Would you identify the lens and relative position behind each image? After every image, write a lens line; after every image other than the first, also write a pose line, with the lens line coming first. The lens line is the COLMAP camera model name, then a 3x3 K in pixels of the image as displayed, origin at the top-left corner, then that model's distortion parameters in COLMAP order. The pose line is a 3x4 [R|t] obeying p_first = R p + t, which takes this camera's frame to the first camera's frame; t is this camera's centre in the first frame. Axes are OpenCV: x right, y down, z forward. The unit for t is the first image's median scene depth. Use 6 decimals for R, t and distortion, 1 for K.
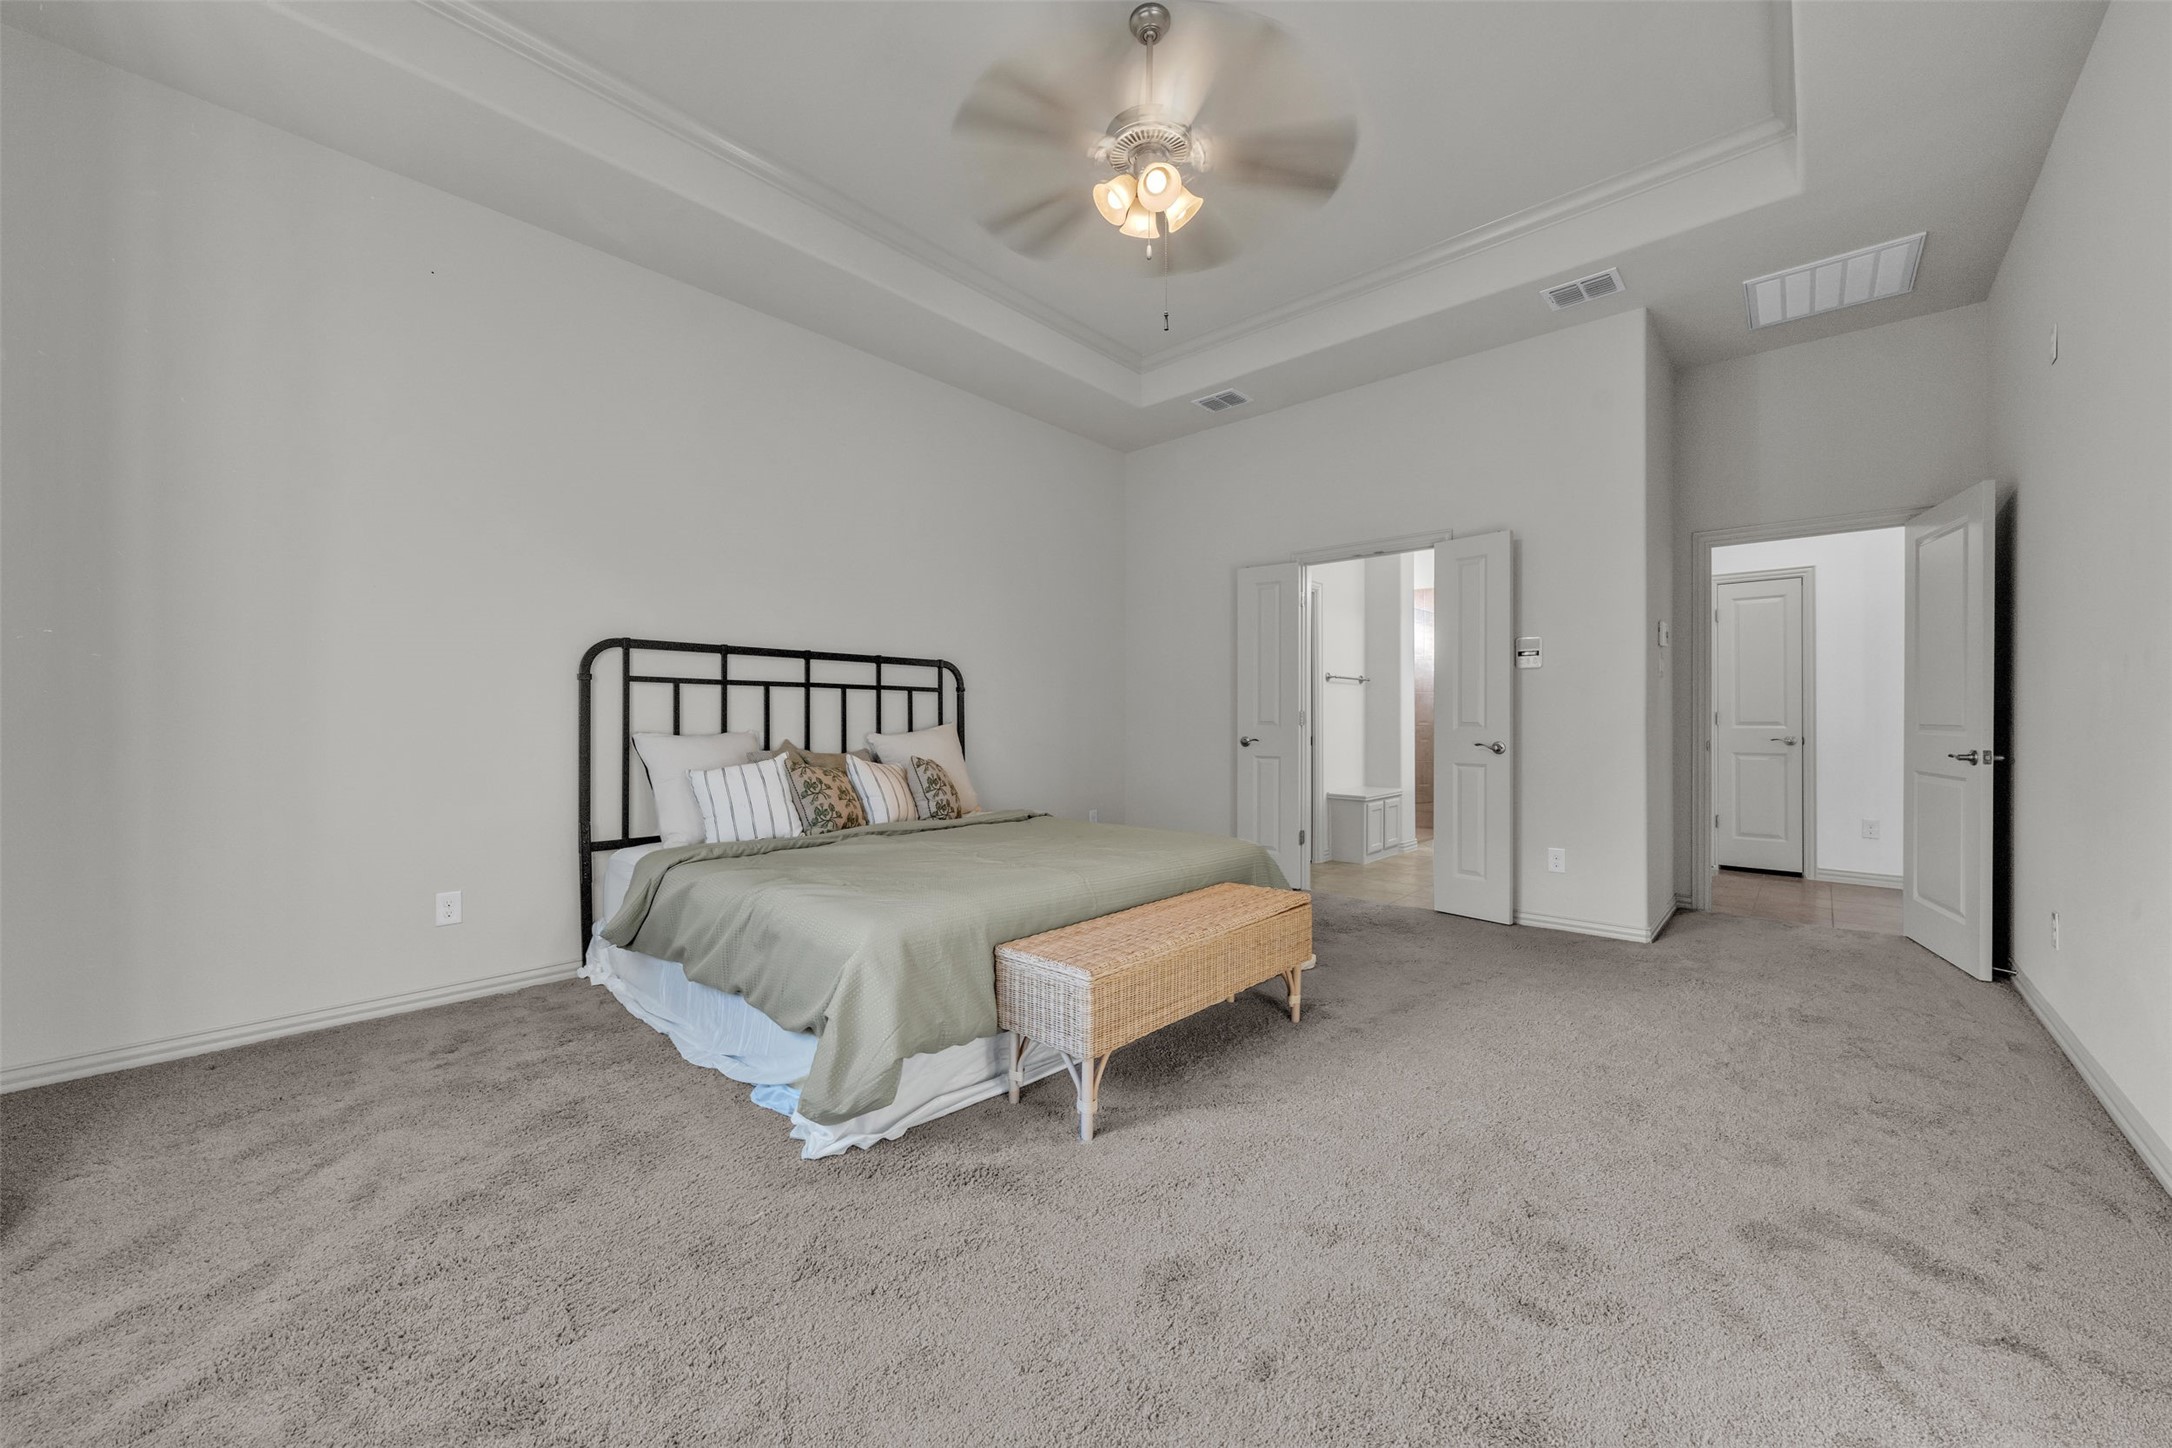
lens RADIAL K [[840.4, 0, 1095.3], [0, 840.4, 711.8], [0, 0, 1]] dist [0.000268, -0.000016]
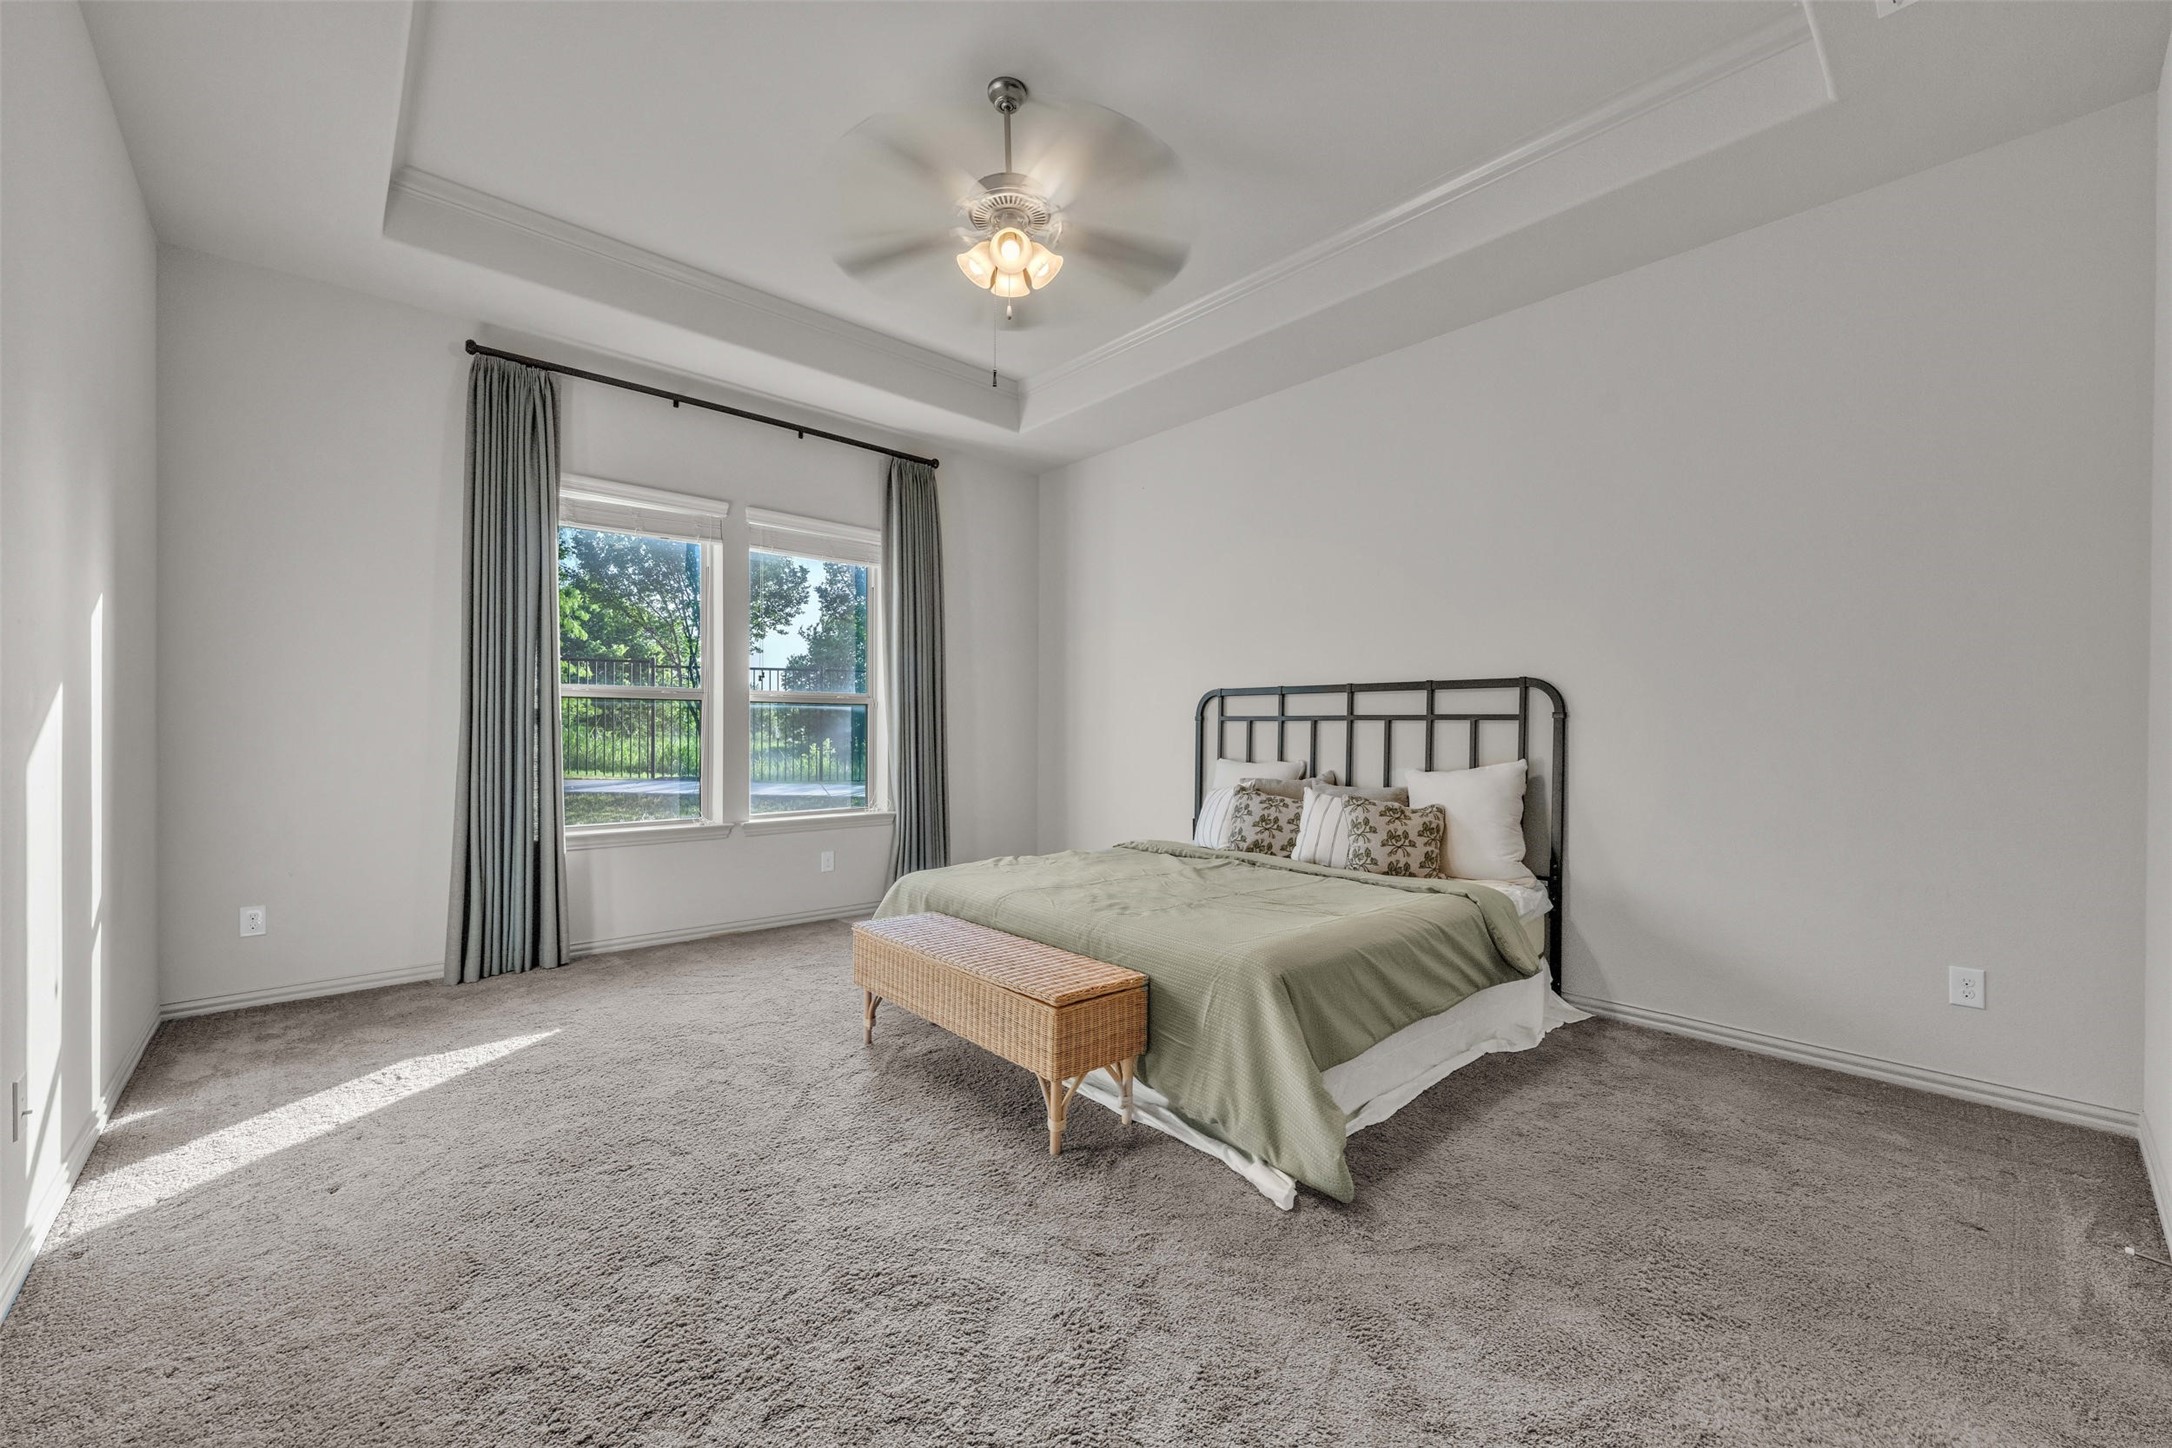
lens RADIAL K [[840.4, 0, 1093.5], [0, 840.4, 734.0], [0, 0, 1]] dist [0.000268, -0.000016]
pose [[-0.119569, -0.015856, -0.992699, 0.689064], [-0.014173, 0.999798, -0.014262, 0.005853], [0.992725, 0.012365, -0.119769, 0.804904]]
